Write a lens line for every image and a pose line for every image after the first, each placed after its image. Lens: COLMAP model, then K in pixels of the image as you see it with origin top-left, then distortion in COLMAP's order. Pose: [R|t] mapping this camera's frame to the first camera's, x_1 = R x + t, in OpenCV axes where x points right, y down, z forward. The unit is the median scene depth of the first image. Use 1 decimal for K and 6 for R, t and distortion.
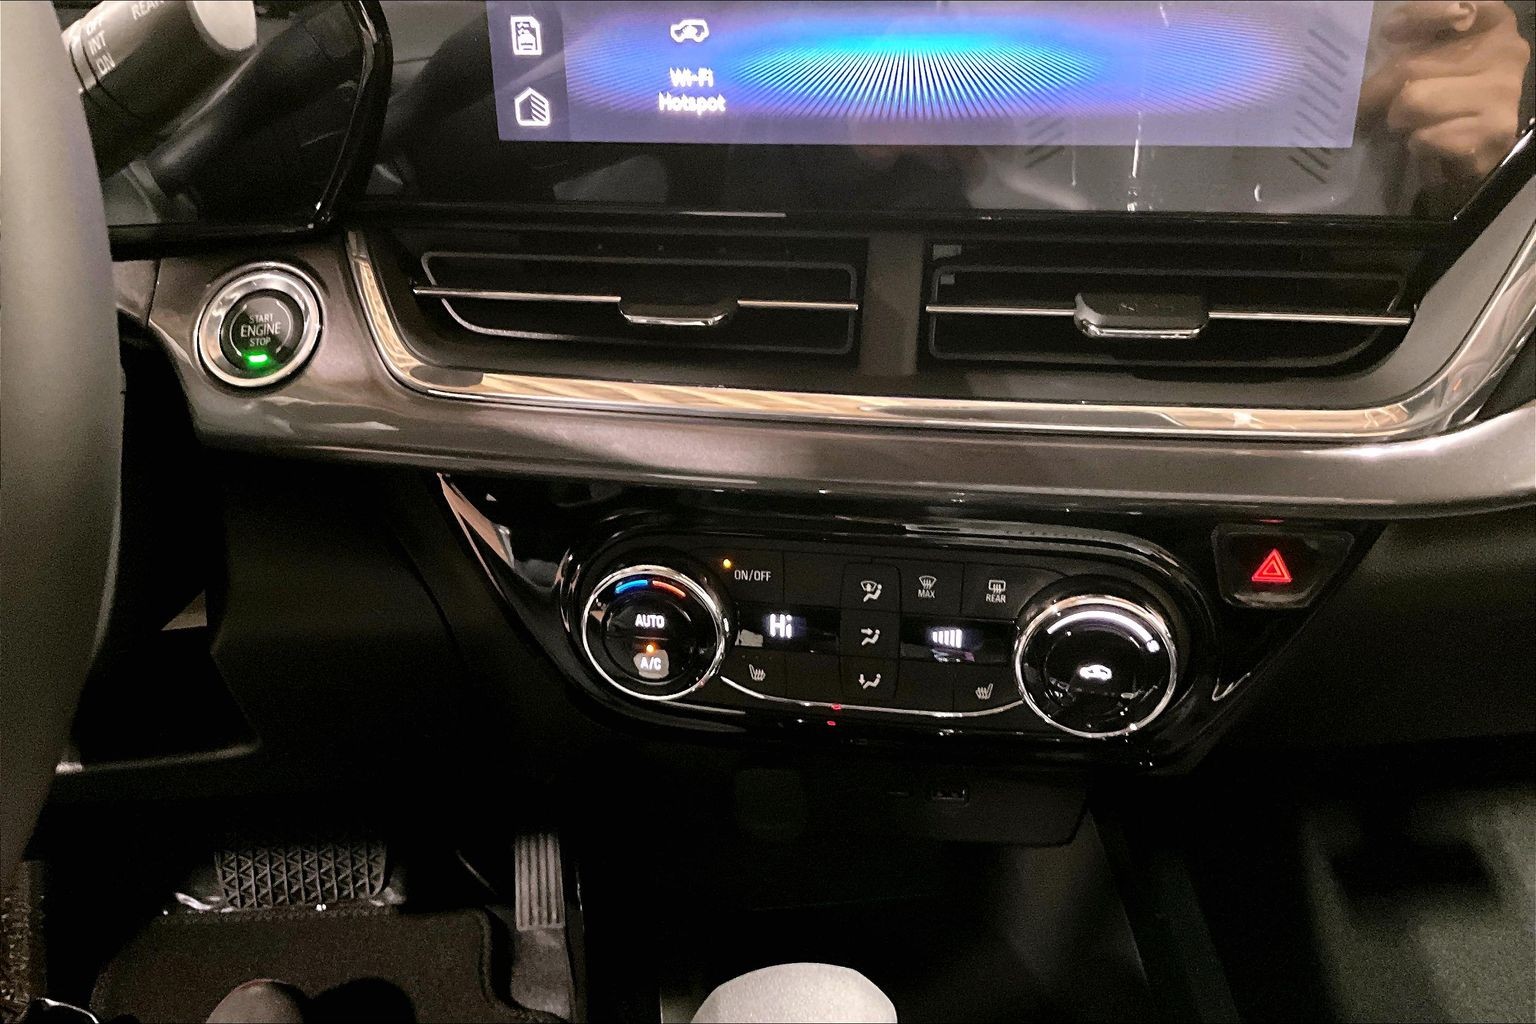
lens RADIAL K [[1289.8, 0, 768.0], [0, 1289.8, 512.0], [0, 0, 1]] dist [0.139634, -0.309804]
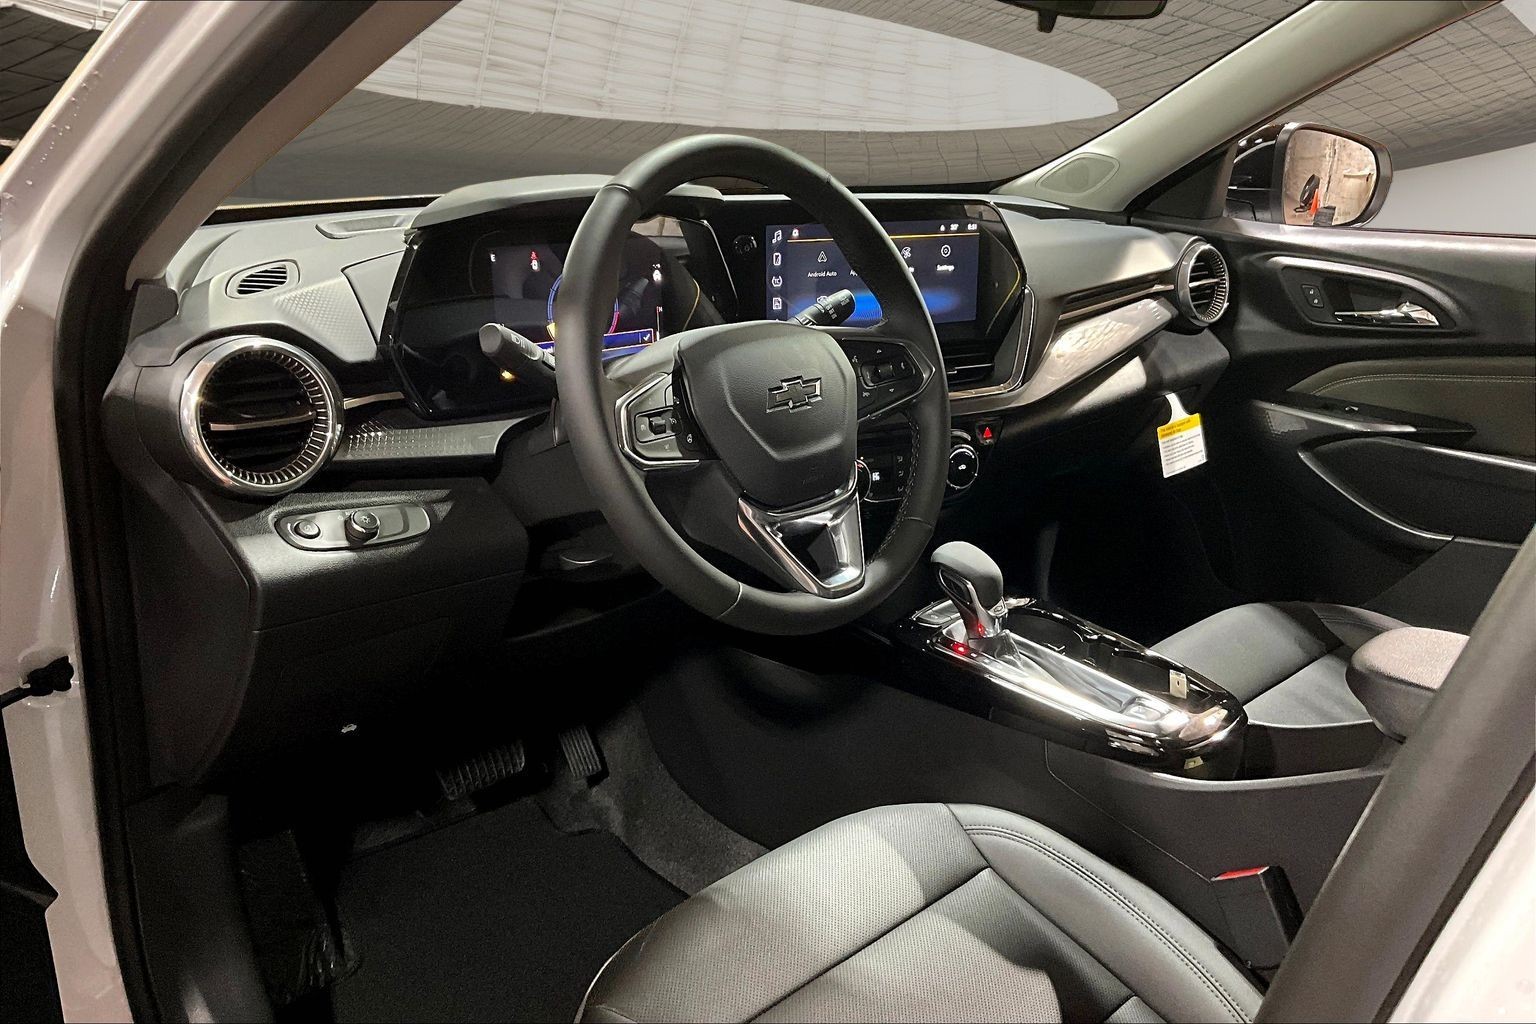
lens RADIAL K [[1289.8, 0, 768.0], [0, 1289.8, 512.0], [0, 0, 1]] dist [0.139634, -0.309804]
pose [[0.766917, -0.153607, 0.623091, -2.227983], [0.250282, 0.965639, -0.070000, 0.335359], [-0.590928, 0.209633, 0.779011, -1.316313]]
